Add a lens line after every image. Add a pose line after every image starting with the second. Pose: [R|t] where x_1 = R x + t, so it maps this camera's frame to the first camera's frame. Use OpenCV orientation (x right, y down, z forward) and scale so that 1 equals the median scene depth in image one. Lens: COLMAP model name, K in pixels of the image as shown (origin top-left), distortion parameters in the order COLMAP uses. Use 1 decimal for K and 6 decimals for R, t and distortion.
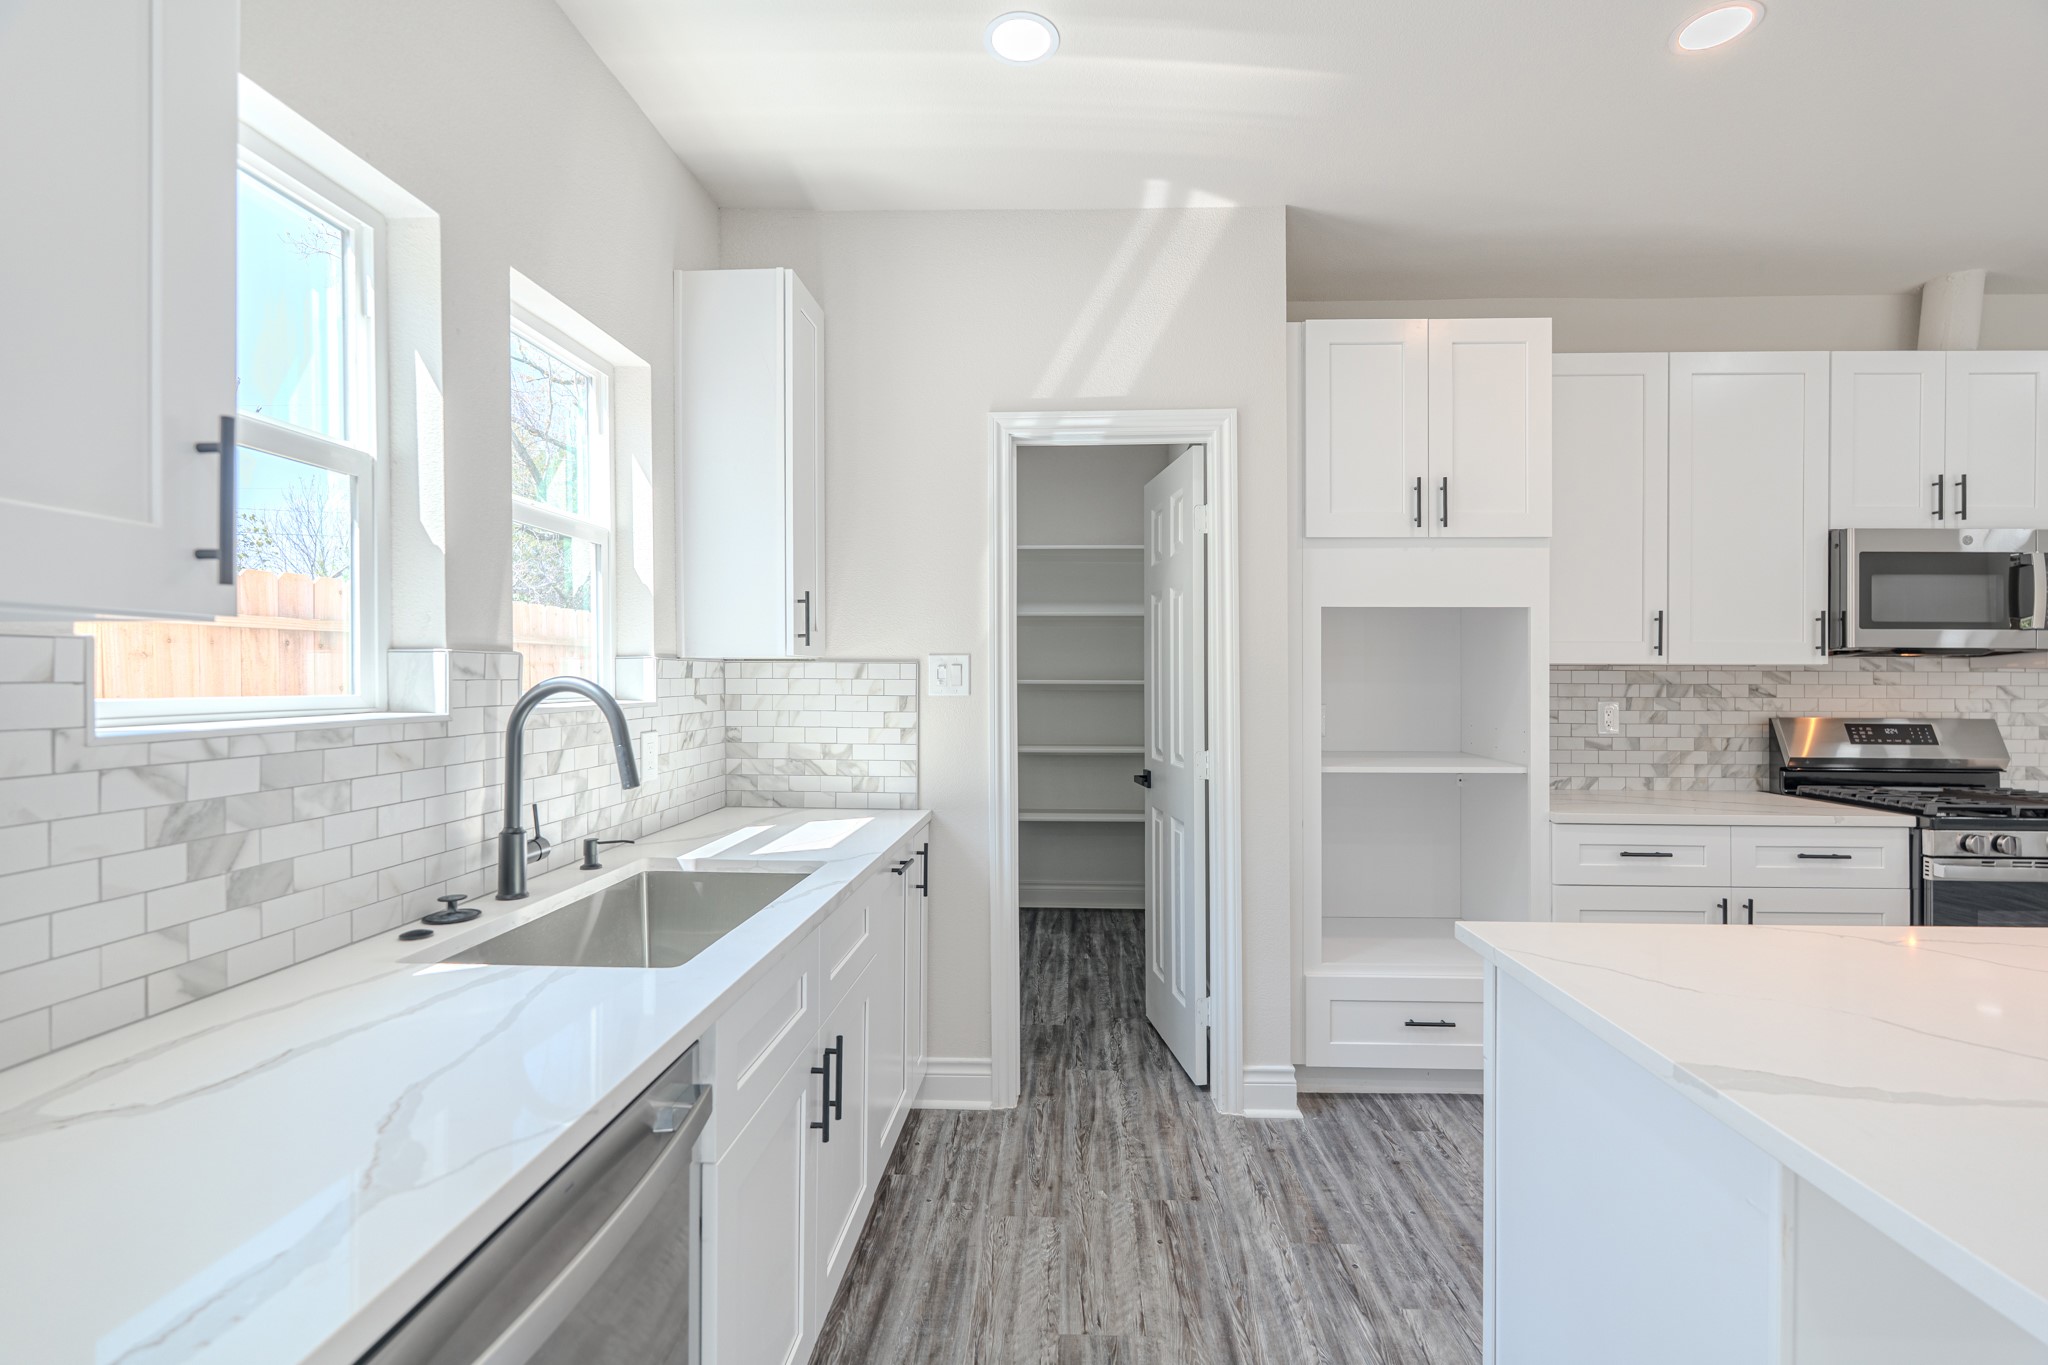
lens RADIAL K [[899.7, 0, 1050.3], [0, 899.7, 678.4], [0, 0, 1]] dist [-0.001541, -0.000291]
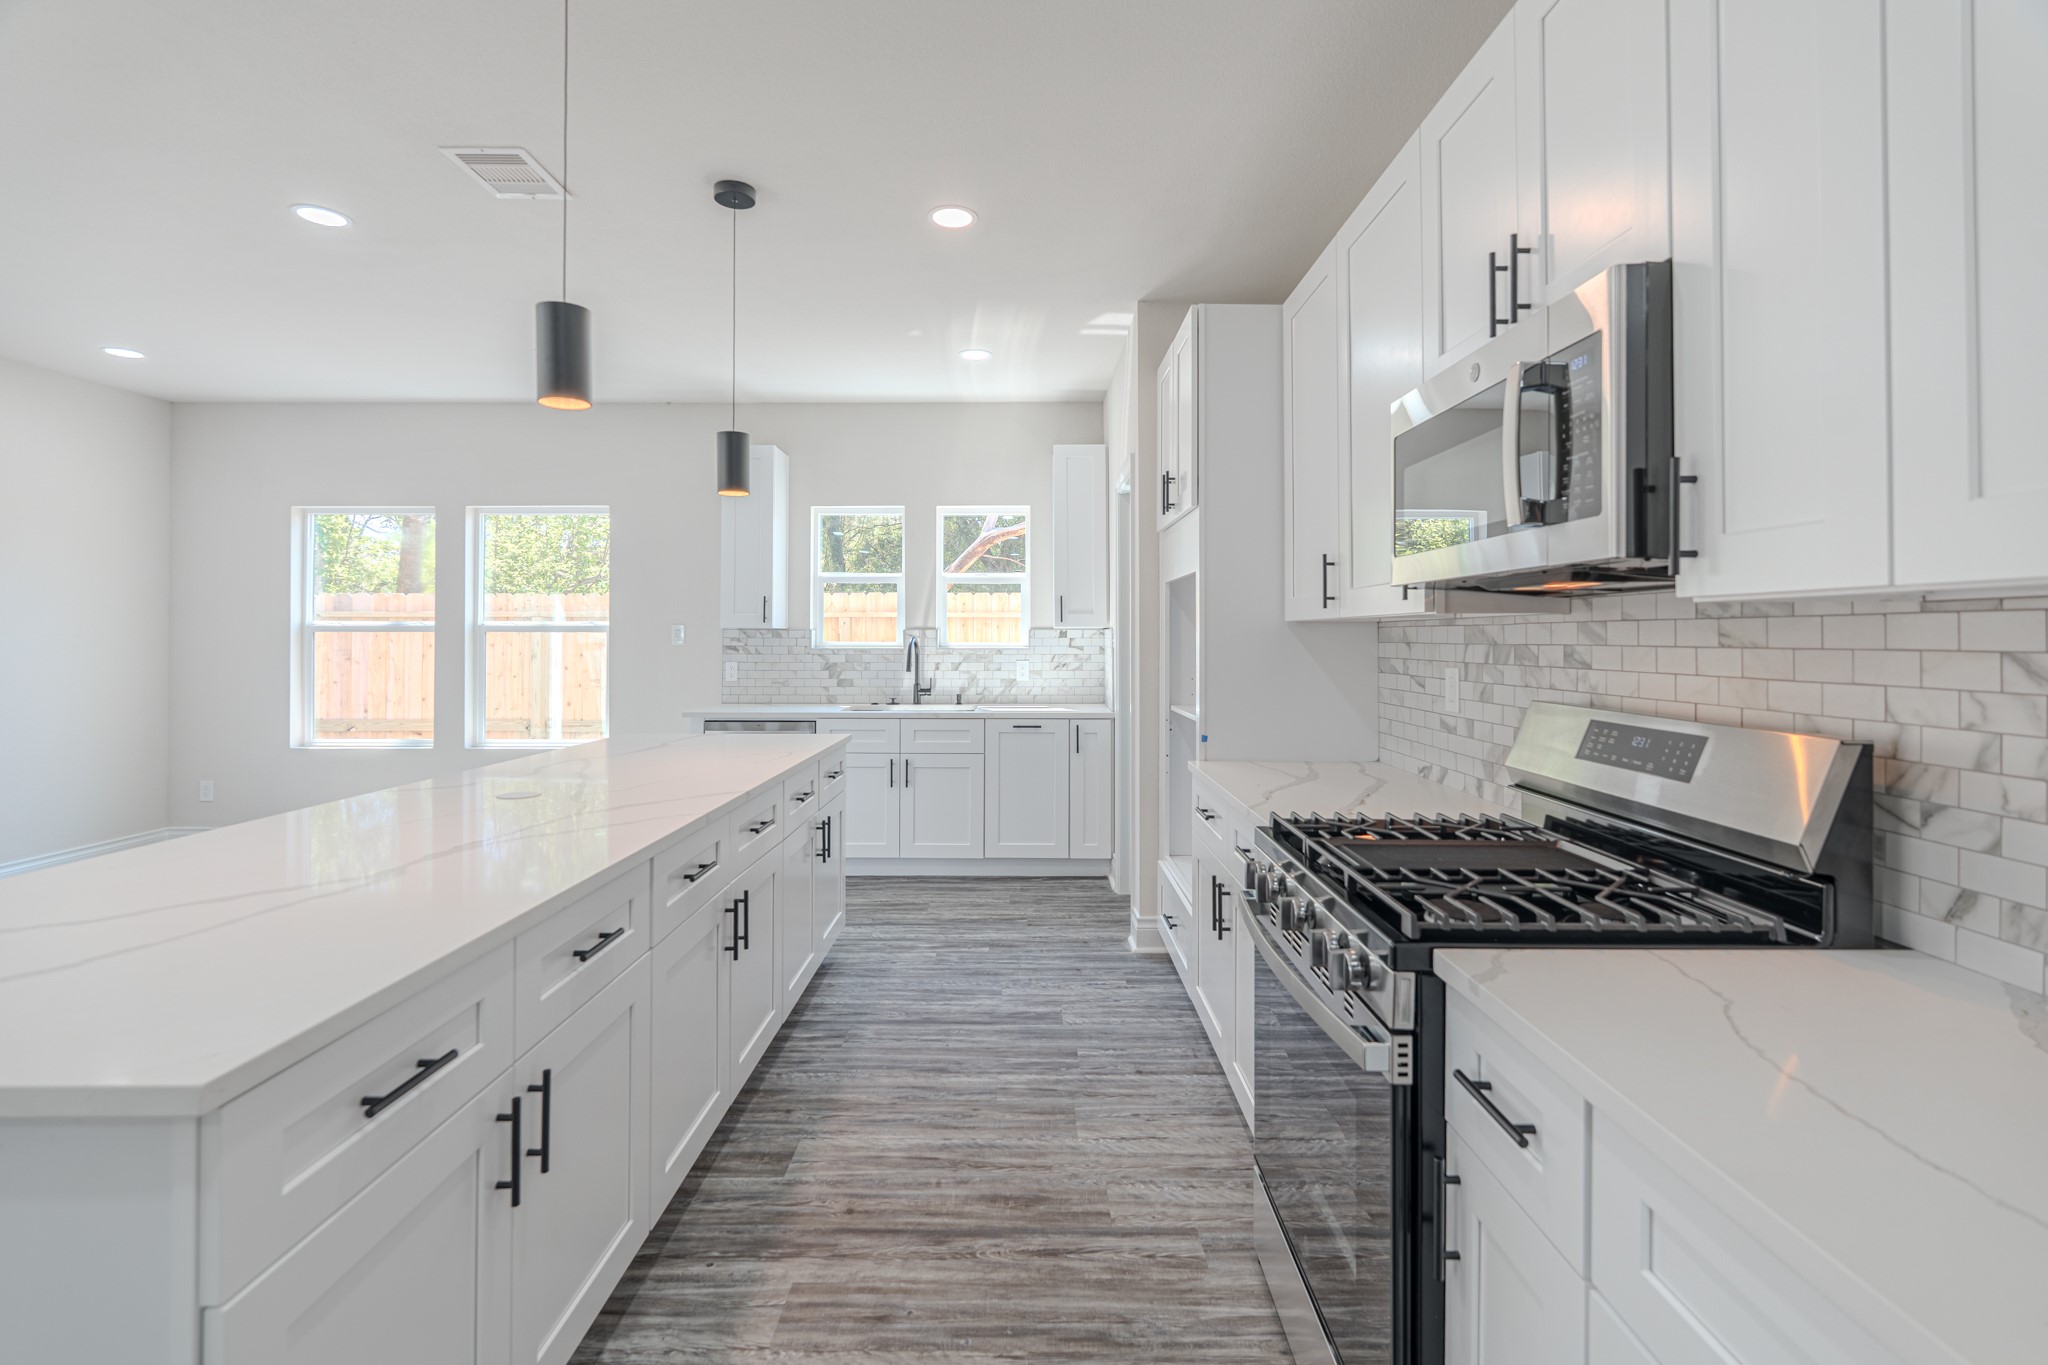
lens RADIAL K [[916.9, 0, 1032.9], [0, 916.9, 633.8], [0, 0, 1]] dist [-0.000350, -0.000078]
pose [[0.041776, -0.007219, -0.999101, 1.651084], [-0.002386, 0.999970, -0.007325, 0.005641], [0.999124, 0.002690, 0.041758, 0.764100]]
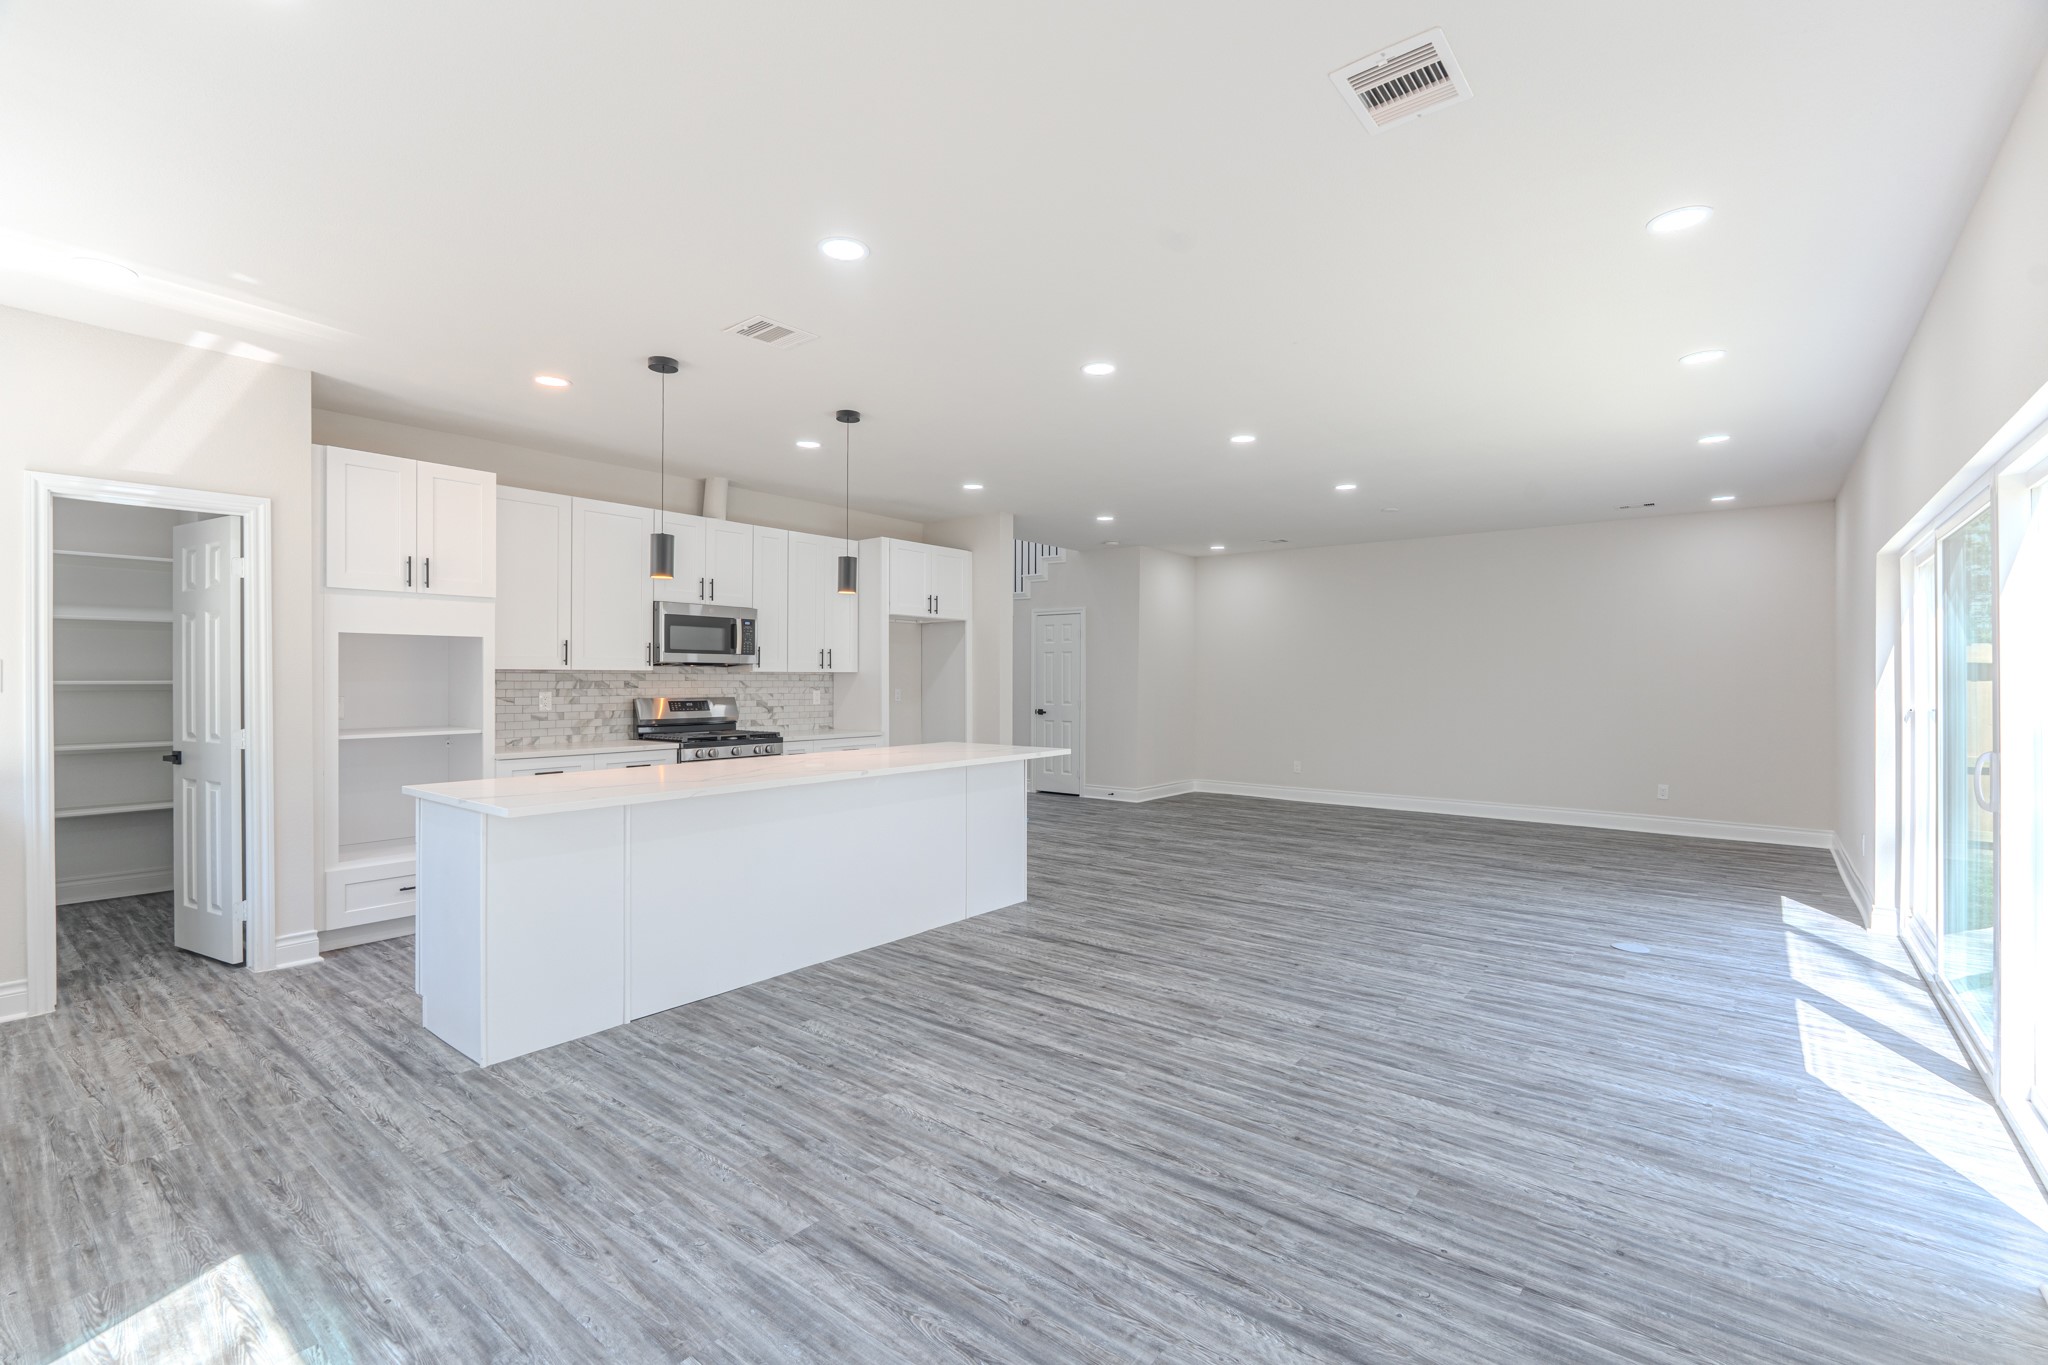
lens RADIAL K [[896.4, 0, 1009.9], [0, 896.4, 672.6], [0, 0, 1]] dist [-0.001319, -0.000347]
pose [[0.607060, 0.001799, 0.794654, -0.225824], [0.001613, 0.999993, -0.003496, -0.002791], [-0.794655, 0.003404, 0.607052, -0.867188]]
